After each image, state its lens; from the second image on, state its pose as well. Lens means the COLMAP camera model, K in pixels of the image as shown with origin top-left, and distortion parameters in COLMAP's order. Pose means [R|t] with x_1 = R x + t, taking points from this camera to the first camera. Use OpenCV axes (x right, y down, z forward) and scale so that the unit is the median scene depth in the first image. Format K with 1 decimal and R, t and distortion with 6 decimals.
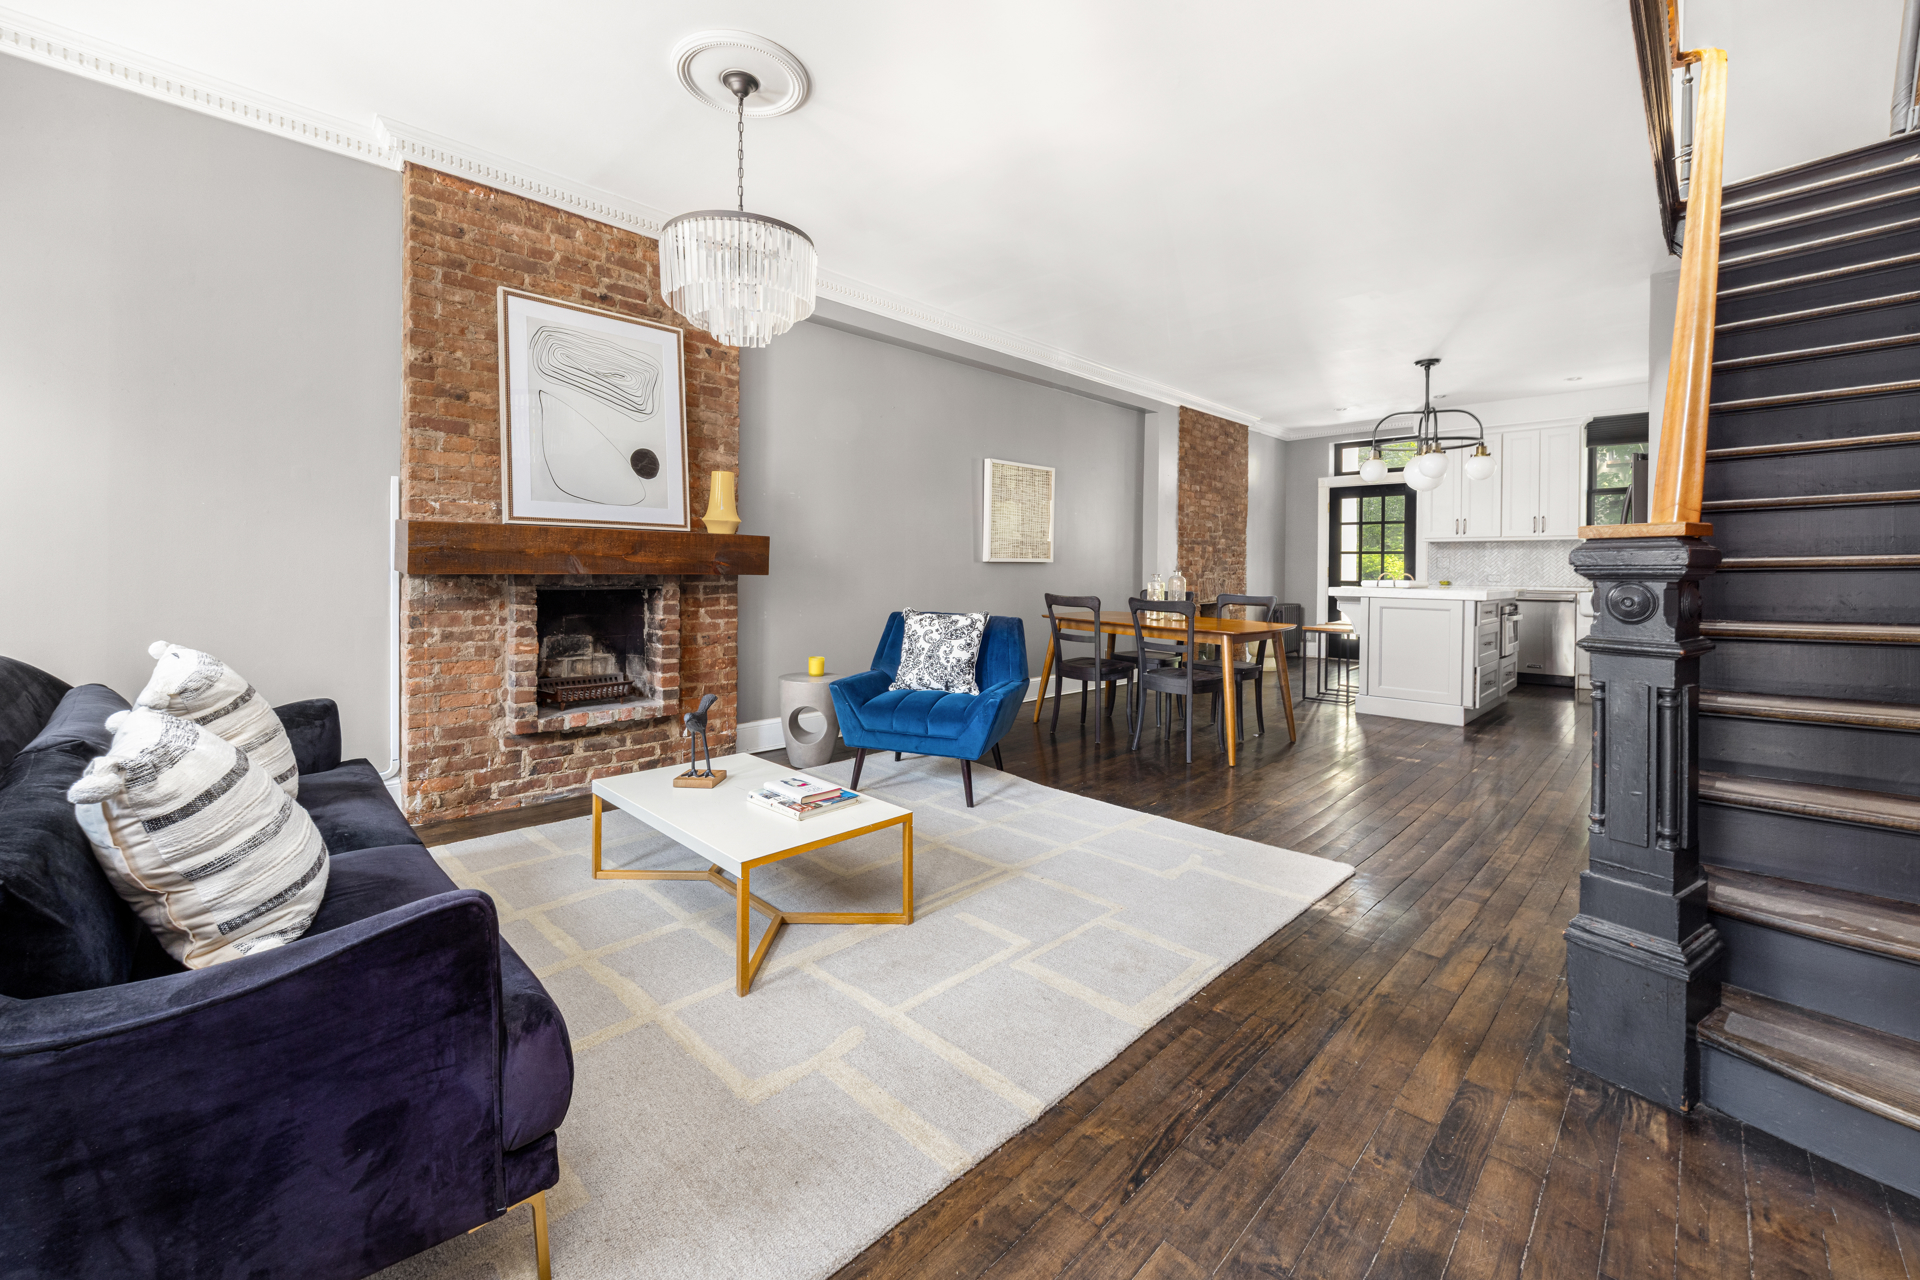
lens RADIAL K [[765.4, 0, 983.5], [0, 765.4, 582.1], [0, 0, 1]] dist [-0.006741, 0.000062]
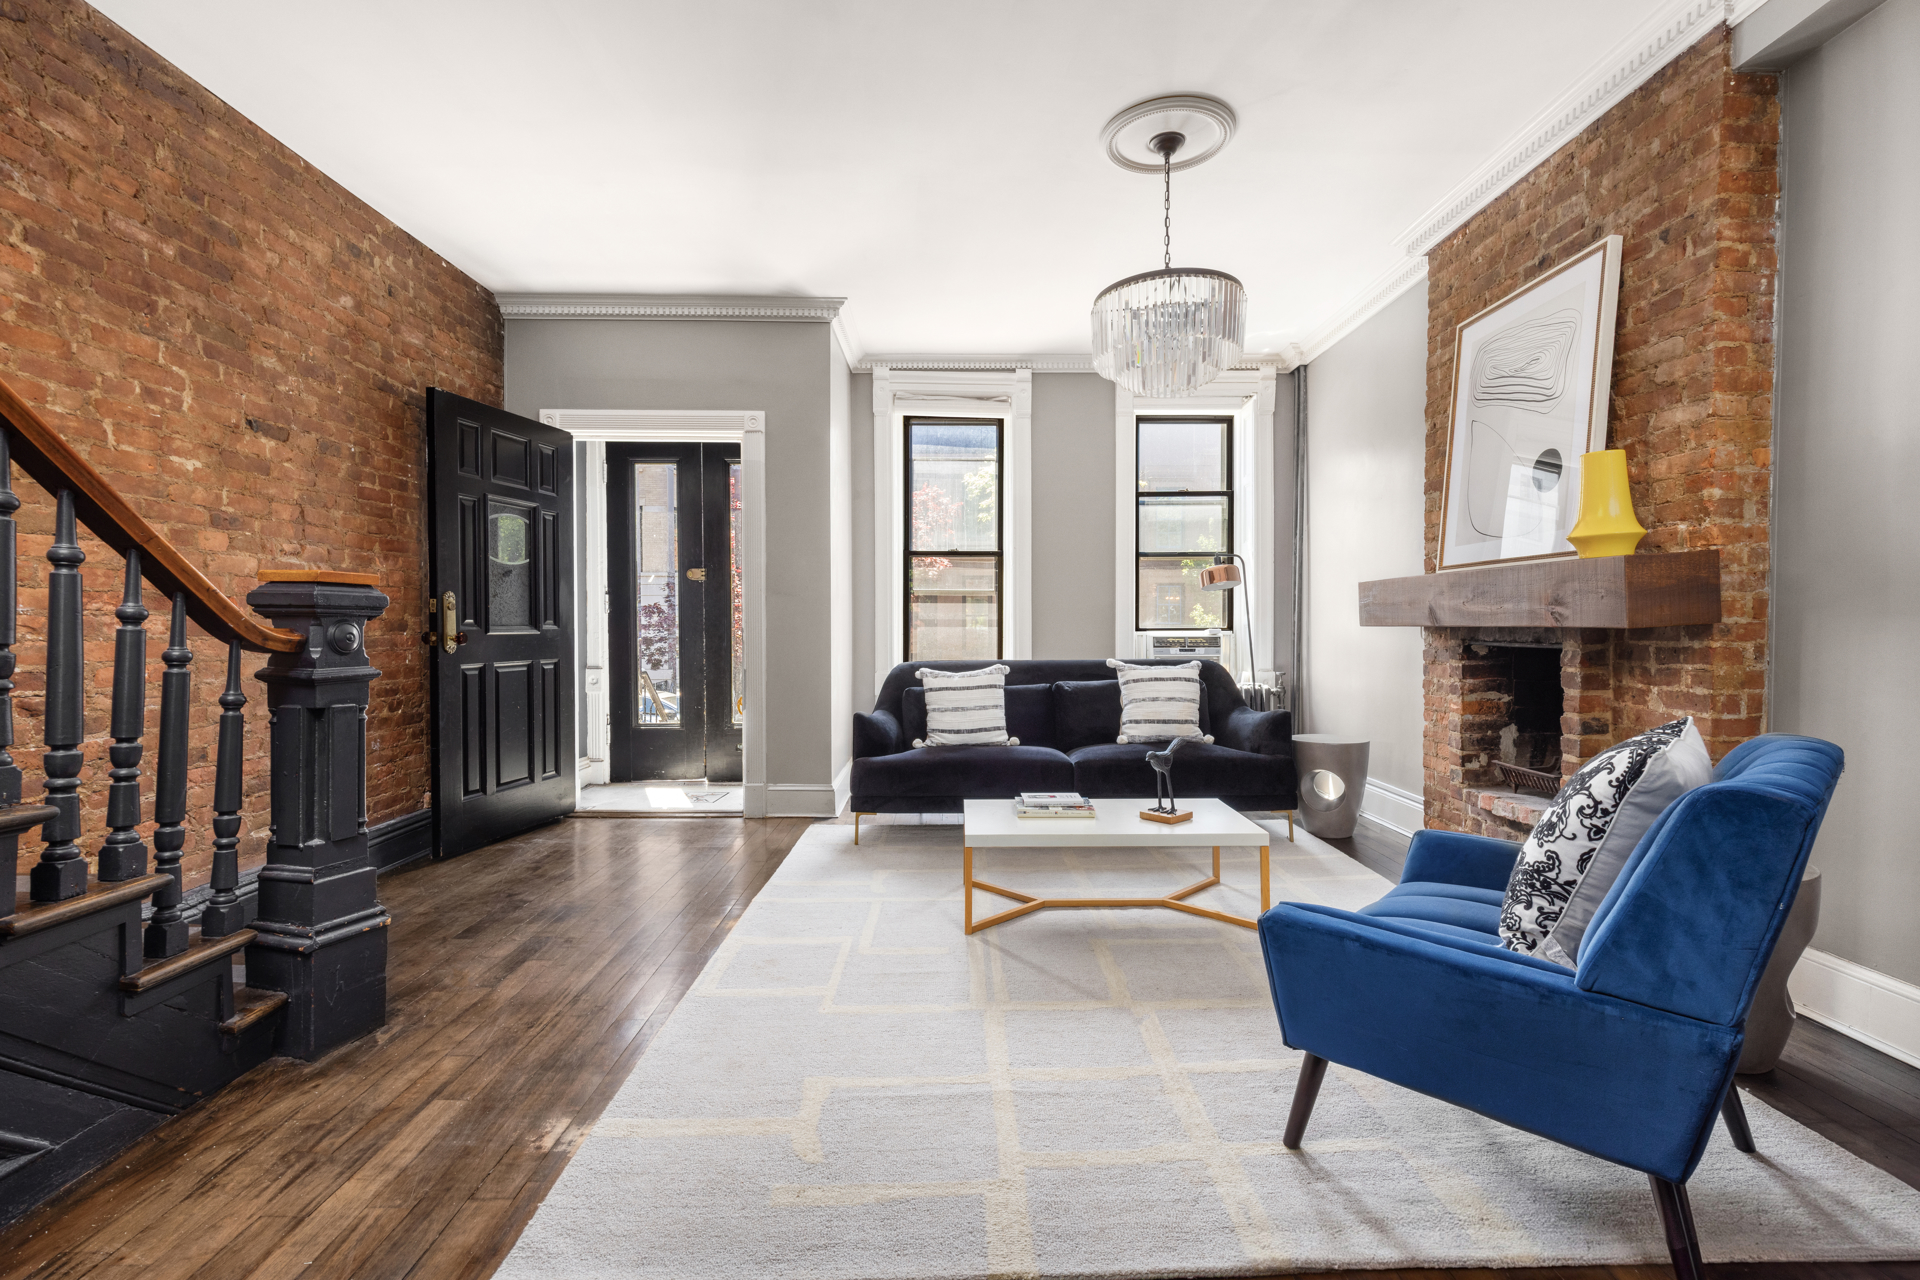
lens RADIAL K [[854.7, 0, 966.0], [0, 854.7, 628.1], [0, 0, 1]] dist [0.000369, 0.000045]
pose [[-0.706561, -0.005741, -0.707629, 0.570090], [-0.019408, 0.999748, 0.011267, -0.008664], [0.707386, 0.021695, -0.706494, 1.356531]]
